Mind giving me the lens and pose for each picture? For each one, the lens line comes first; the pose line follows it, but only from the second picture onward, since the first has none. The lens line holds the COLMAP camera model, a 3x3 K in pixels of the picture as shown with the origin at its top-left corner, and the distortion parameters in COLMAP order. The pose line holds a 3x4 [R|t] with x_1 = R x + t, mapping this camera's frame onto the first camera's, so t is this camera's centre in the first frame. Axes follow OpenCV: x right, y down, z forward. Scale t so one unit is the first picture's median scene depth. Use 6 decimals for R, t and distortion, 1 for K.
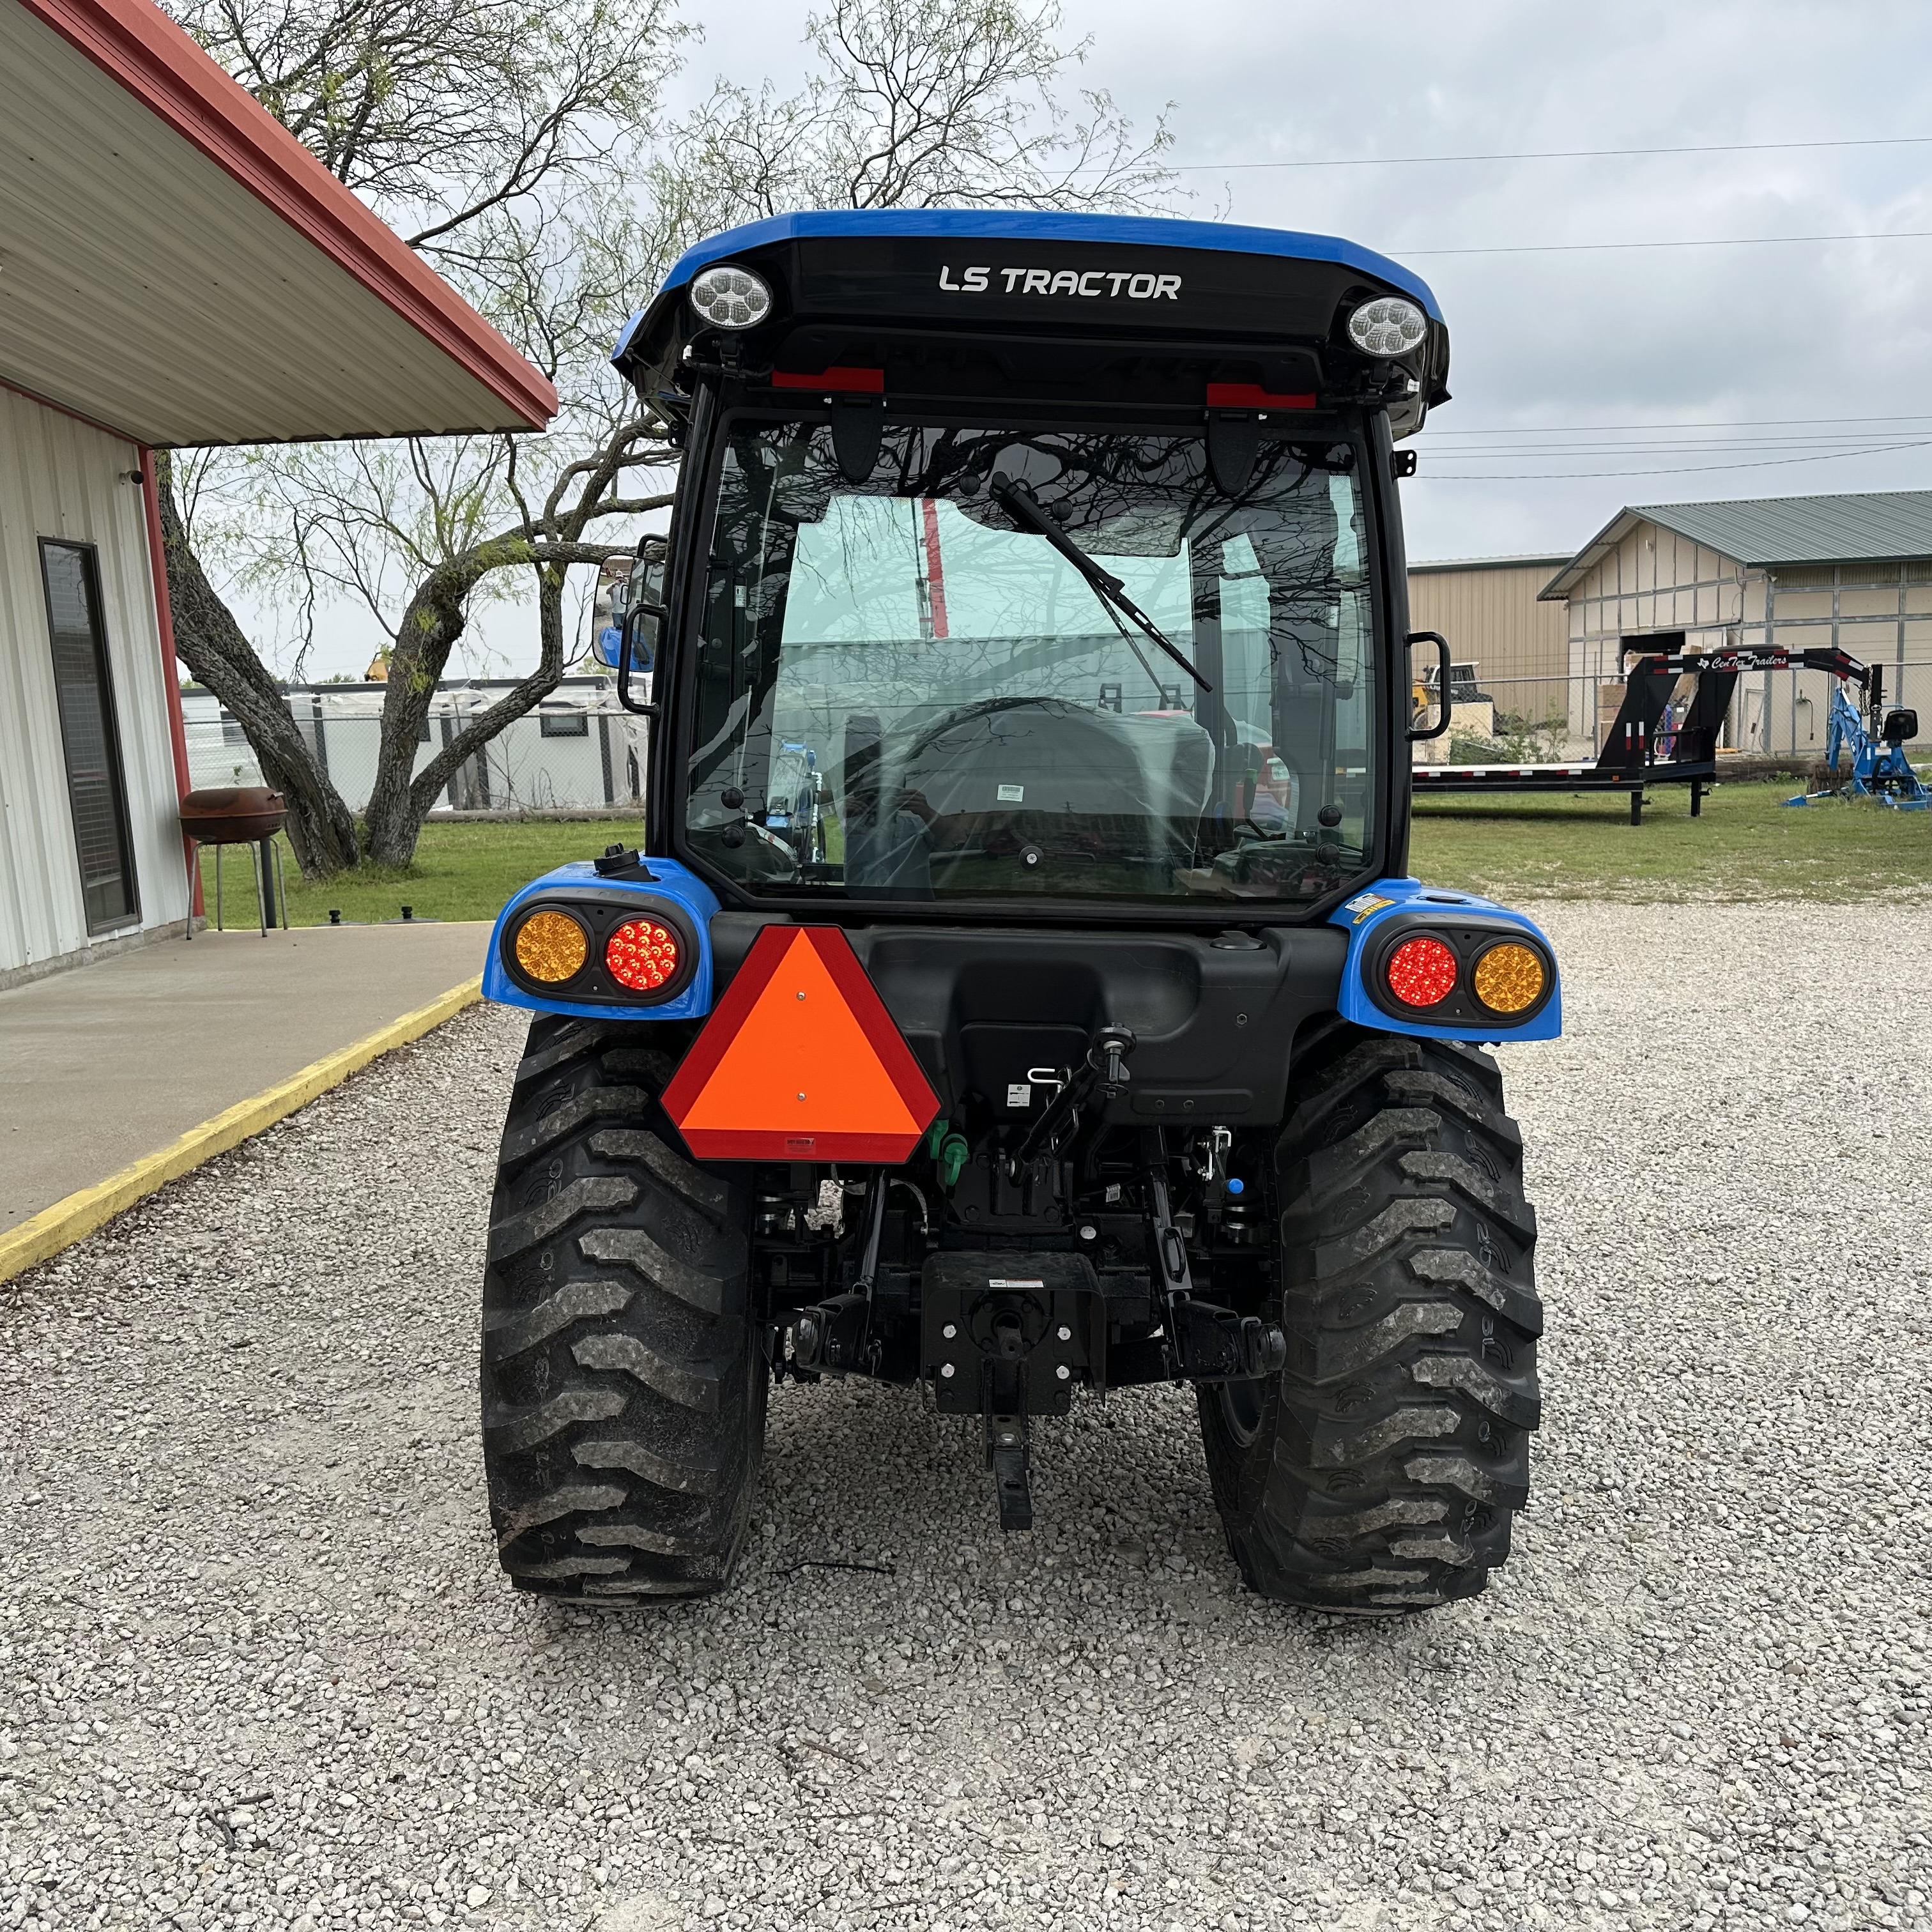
lens RADIAL K [[1871.1, 0, 951.7], [0, 1871.1, 972.2], [0, 0, 1]] dist [0.168335, -0.364965]
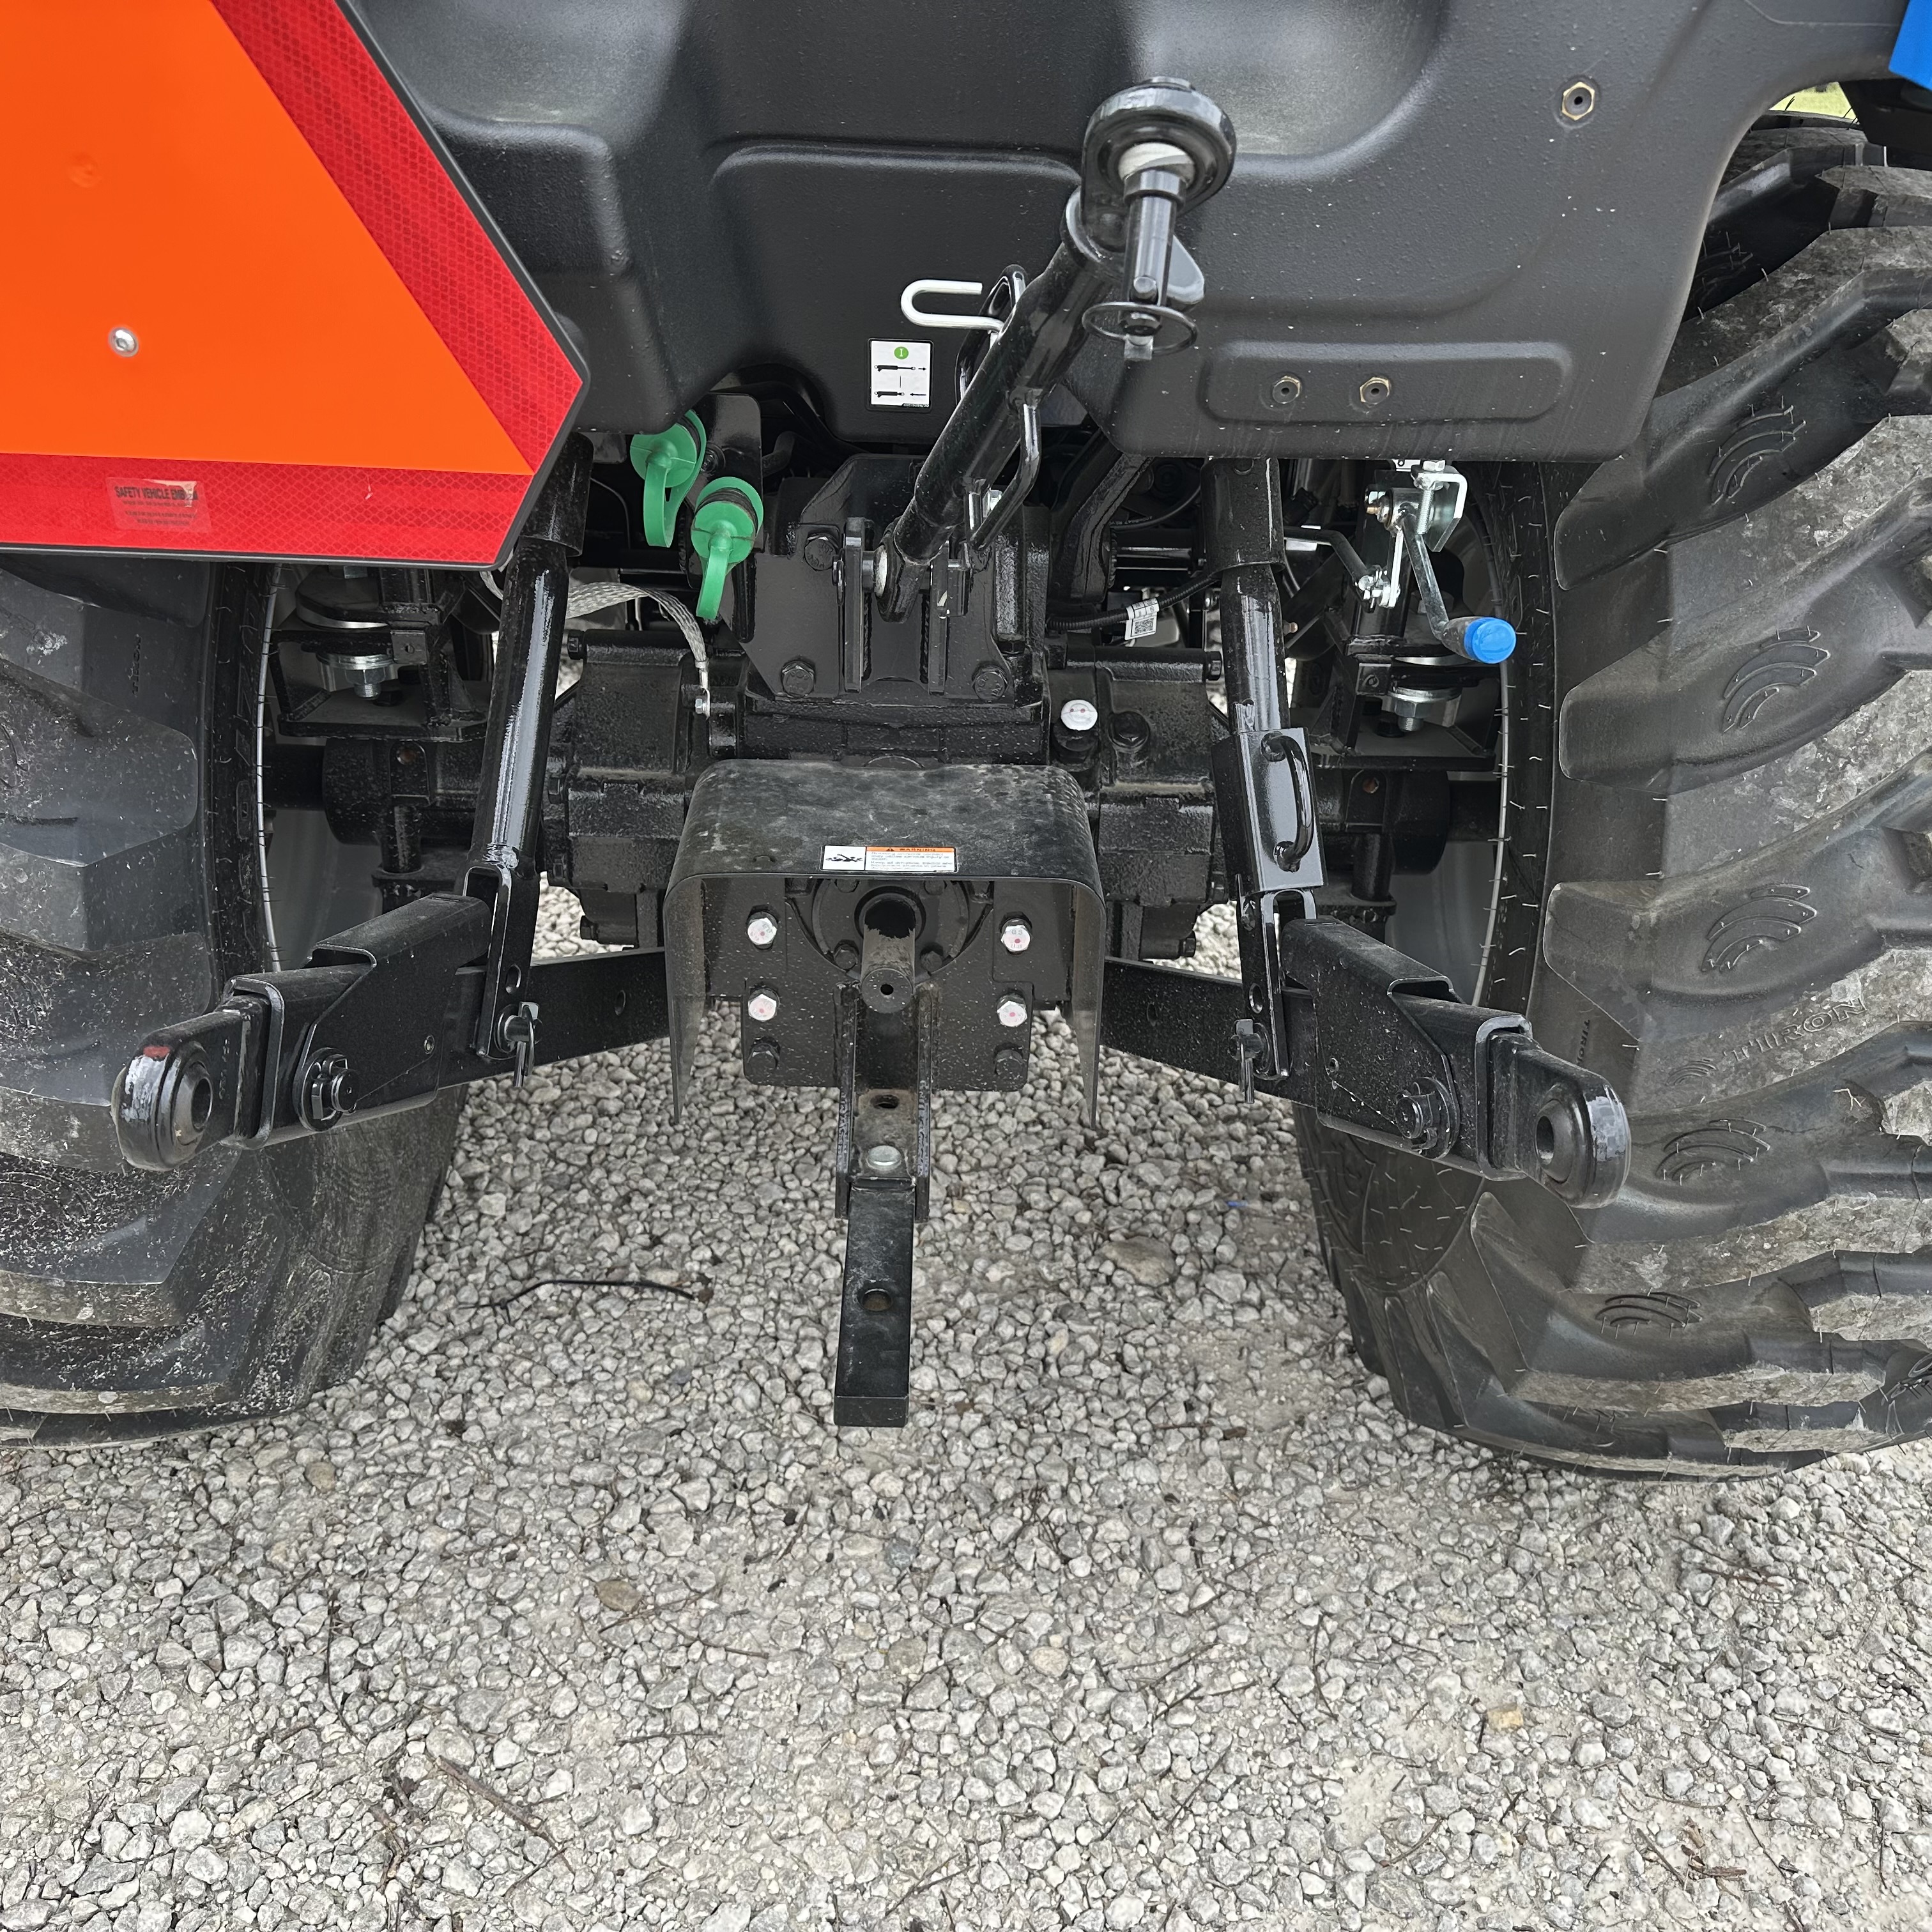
lens RADIAL K [[1853.4, 0, 950.5], [0, 1853.4, 955.5], [0, 0, 1]] dist [0.136031, -0.234807]
pose [[0.999626, 0.018293, -0.020331, 0.054906], [-0.010540, 0.943630, 0.330833, 0.050599], [0.025236, -0.330495, 0.943470, 0.596689]]
